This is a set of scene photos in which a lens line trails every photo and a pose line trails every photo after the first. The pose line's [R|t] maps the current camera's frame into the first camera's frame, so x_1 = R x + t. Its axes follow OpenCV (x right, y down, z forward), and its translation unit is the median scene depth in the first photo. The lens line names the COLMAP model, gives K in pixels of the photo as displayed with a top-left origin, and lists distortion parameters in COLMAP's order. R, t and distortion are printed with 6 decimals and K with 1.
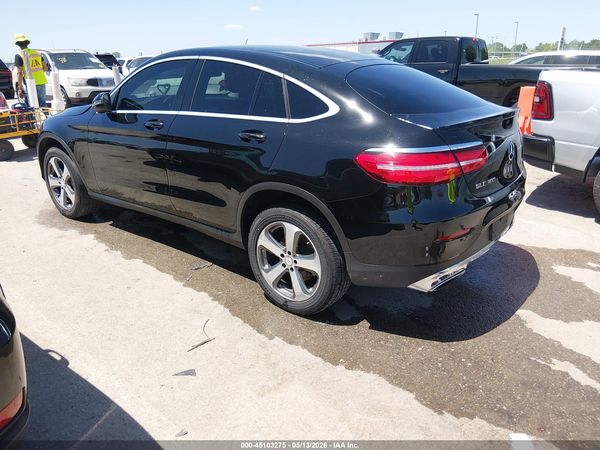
lens RADIAL K [[476.8, 0, 302.6], [0, 476.8, 221.5], [0, 0, 1]] dist [0.031951, -0.077108]
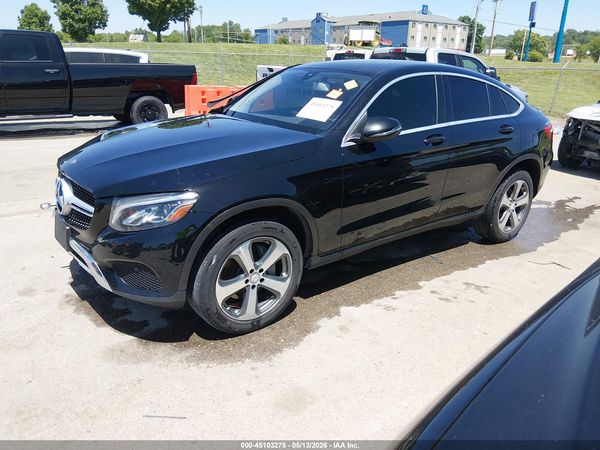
lens RADIAL K [[476.8, 0, 298.8], [0, 476.8, 224.3], [0, 0, 1]] dist [0.031951, -0.077108]
pose [[0.244589, -0.321535, 0.914763, -1.199831], [0.291458, 0.924169, 0.246911, -0.327736], [-0.924786, 0.206223, 0.319755, 0.858827]]
